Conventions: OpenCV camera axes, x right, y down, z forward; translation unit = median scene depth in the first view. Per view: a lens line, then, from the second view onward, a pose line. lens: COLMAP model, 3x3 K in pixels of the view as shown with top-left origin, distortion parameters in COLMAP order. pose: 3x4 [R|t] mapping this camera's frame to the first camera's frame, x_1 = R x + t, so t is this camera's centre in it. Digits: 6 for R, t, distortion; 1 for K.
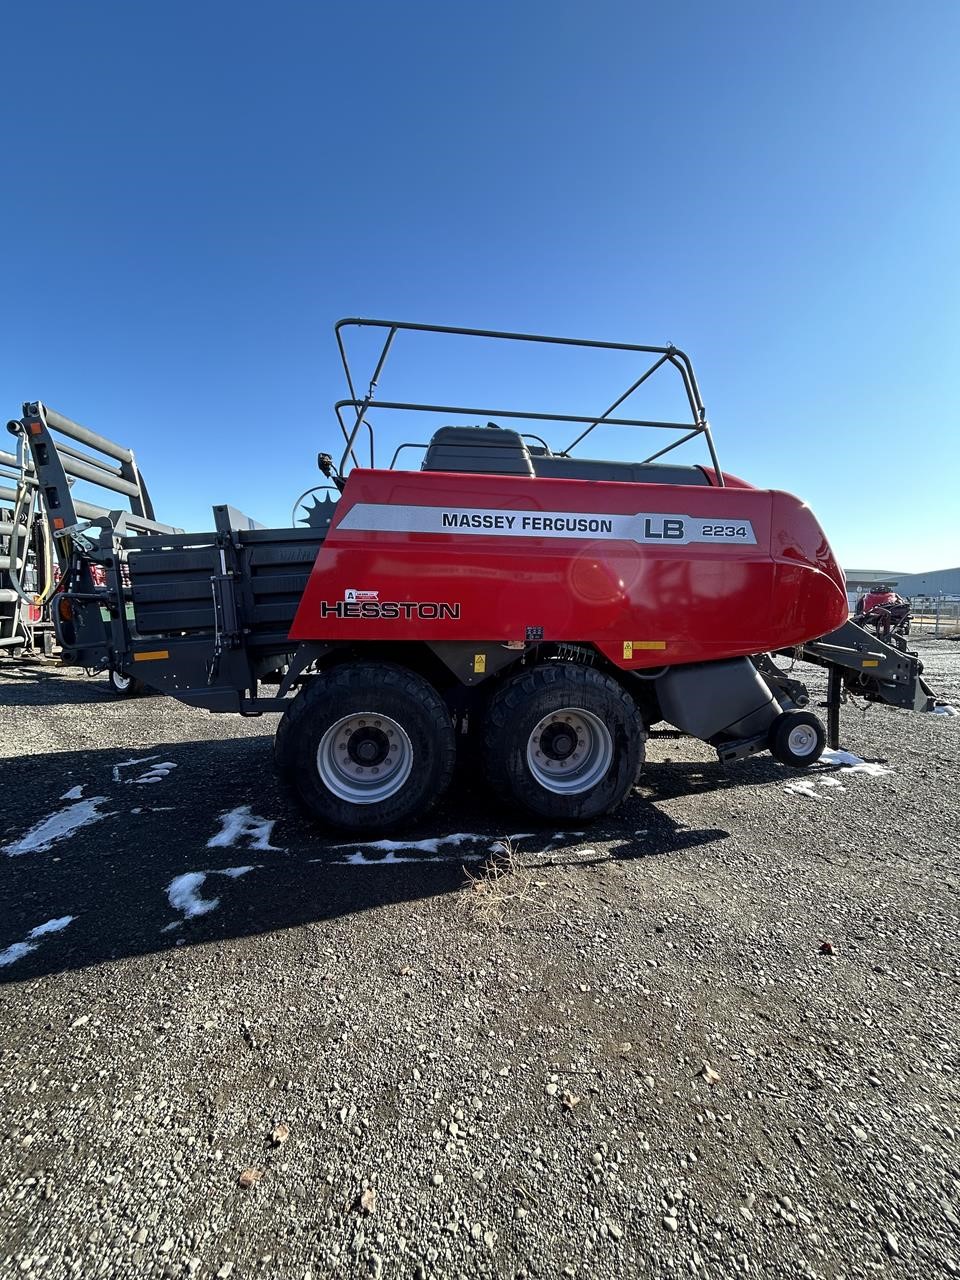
lens RADIAL K [[512.9, 0, 480.0], [0, 512.9, 640.0], [0, 0, 1]] dist [-0.001209, -0.000186]
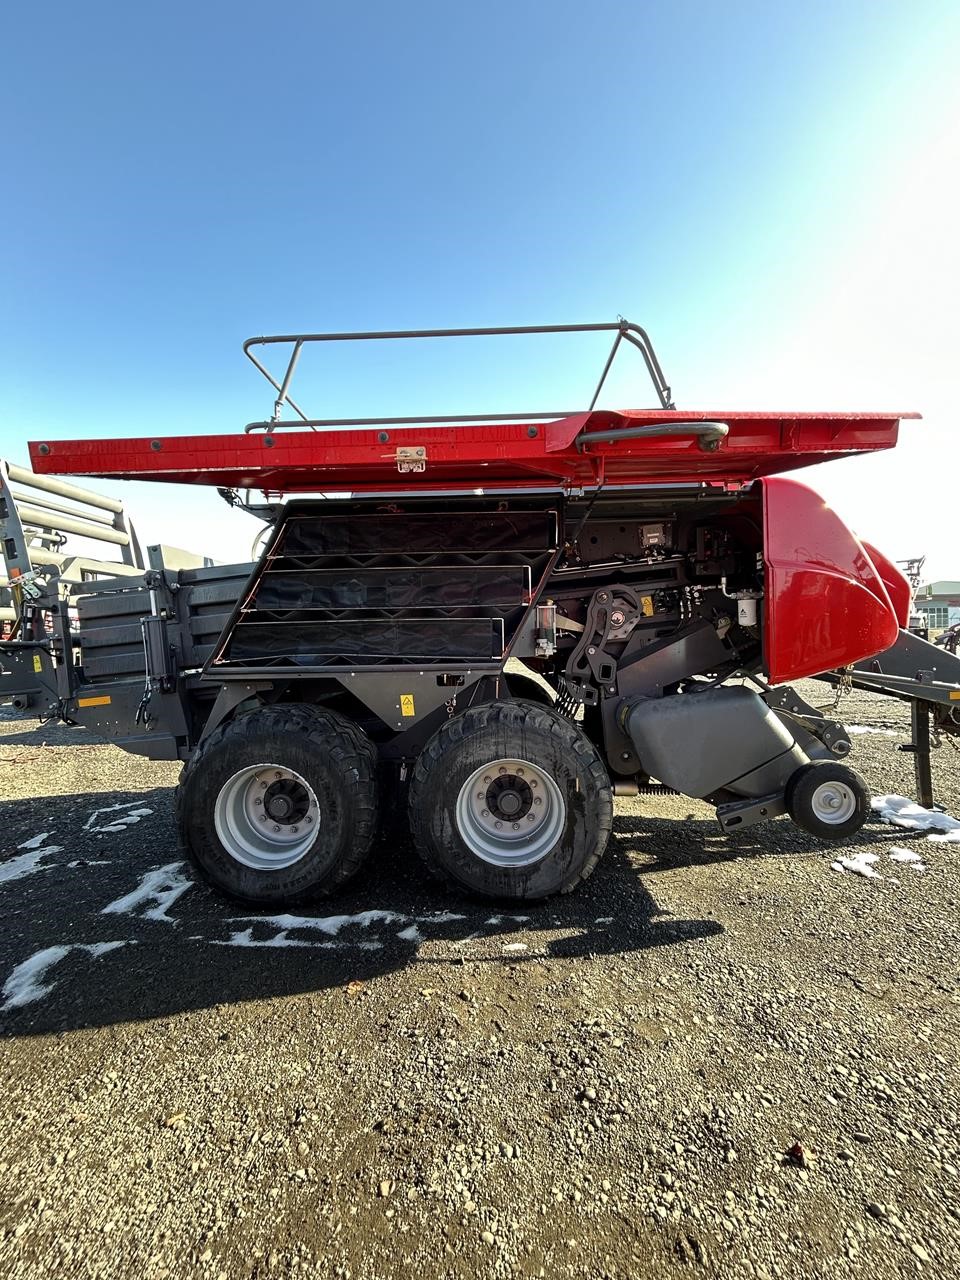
lens RADIAL K [[514.6, 0, 480.0], [0, 514.6, 640.0], [0, 0, 1]] dist [0.001478, 0.000231]
pose [[0.983869, -0.035951, -0.175240, 0.283130], [0.024762, 0.997537, -0.065623, -0.004021], [0.177168, 0.060225, 0.982336, 0.171671]]
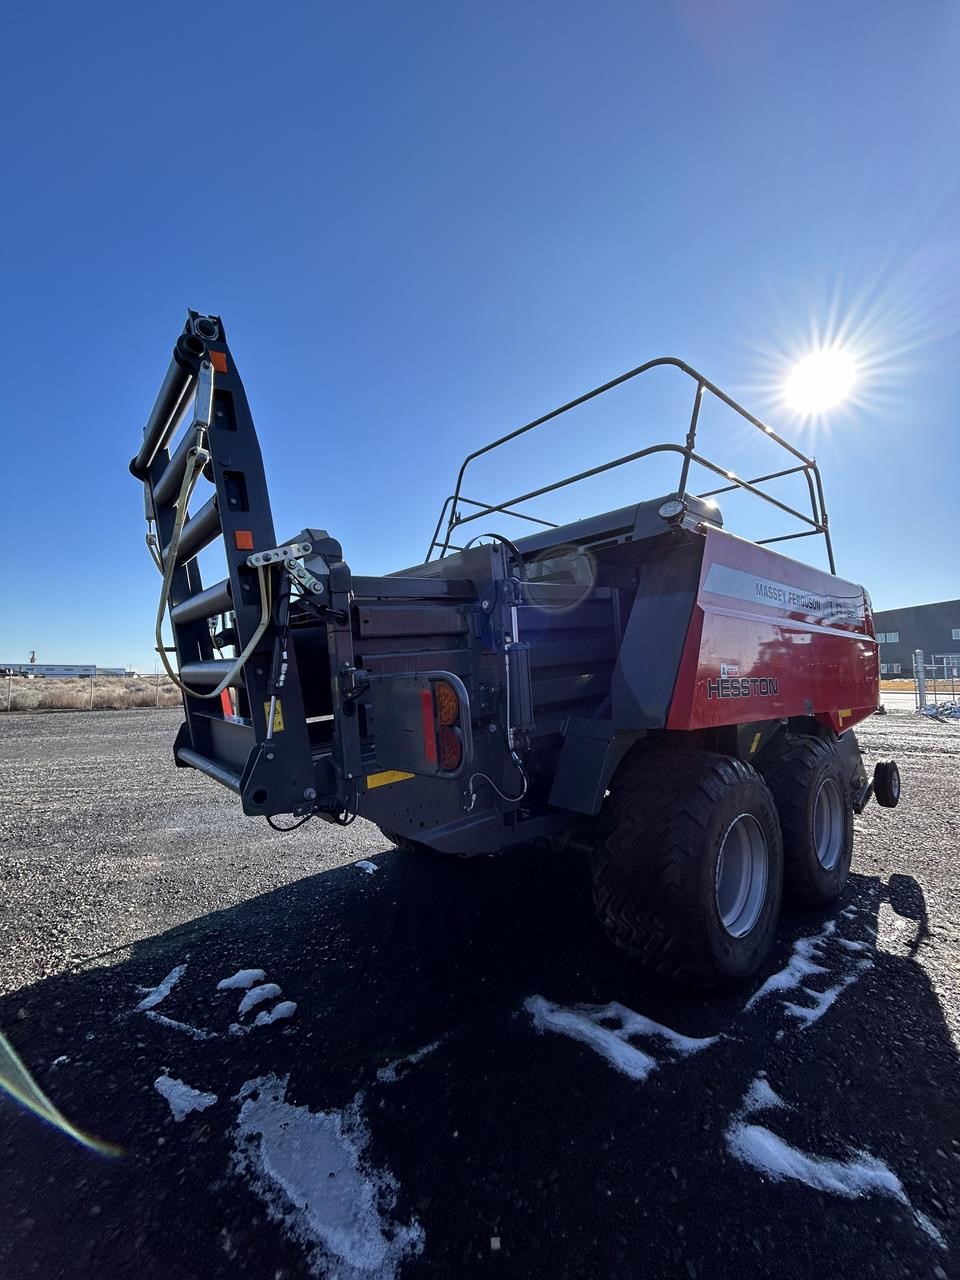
lens RADIAL K [[512.9, 0, 480.0], [0, 512.9, 640.0], [0, 0, 1]] dist [-0.001209, -0.000186]
pose [[0.850842, 0.021517, 0.524981, -0.943328], [0.052915, 0.990572, -0.126360, -0.048640], [-0.522751, 0.135291, 0.841682, 0.467286]]
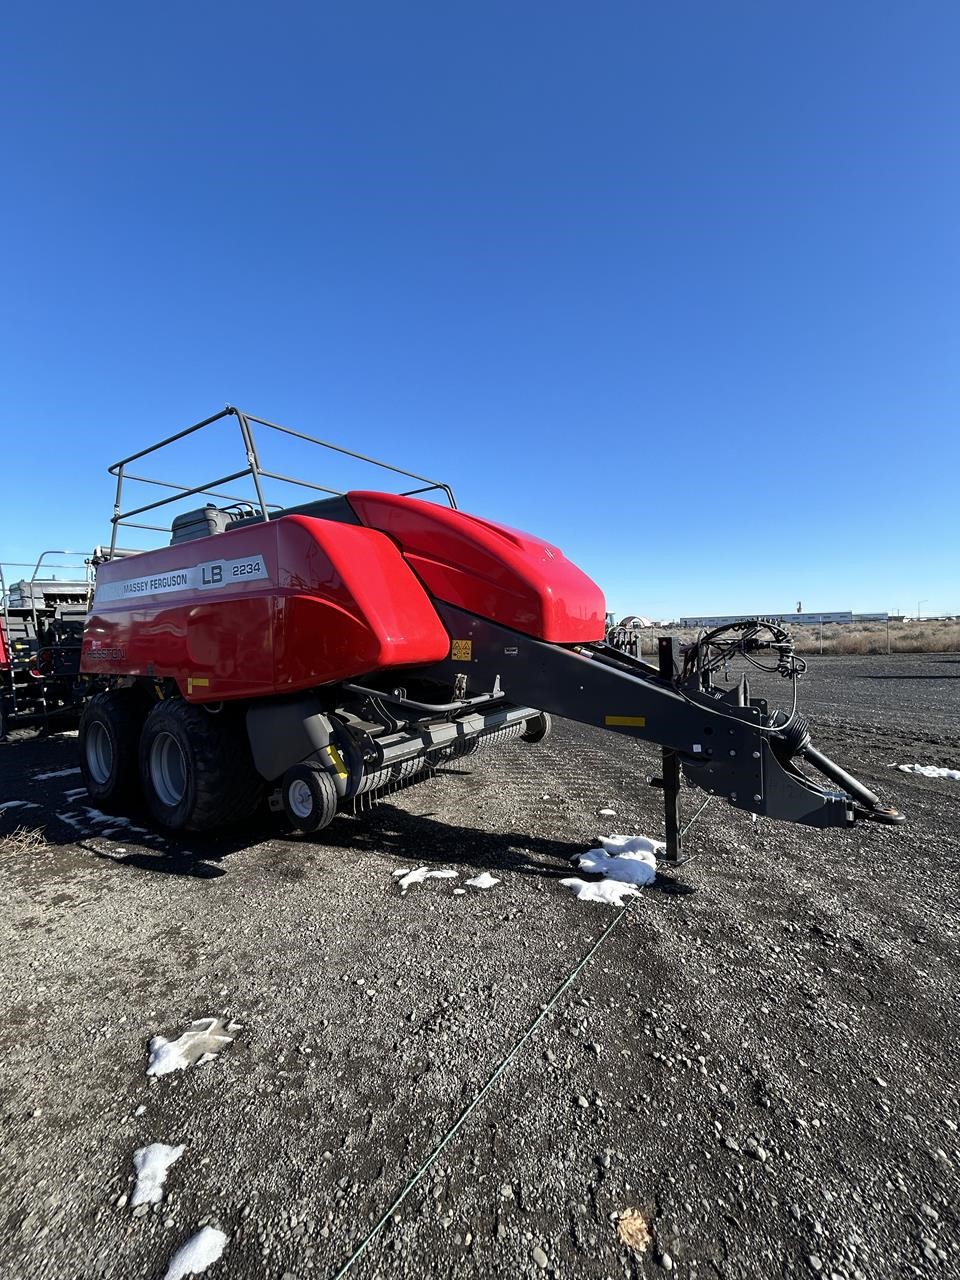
lens RADIAL K [[512.9, 0, 480.0], [0, 512.9, 640.0], [0, 0, 1]] dist [-0.001209, -0.000186]
pose [[0.735652, -0.030812, -0.676659, 1.538142], [-0.008324, 0.998478, -0.054515, -0.024793], [0.677309, 0.045737, 0.734276, 0.604180]]
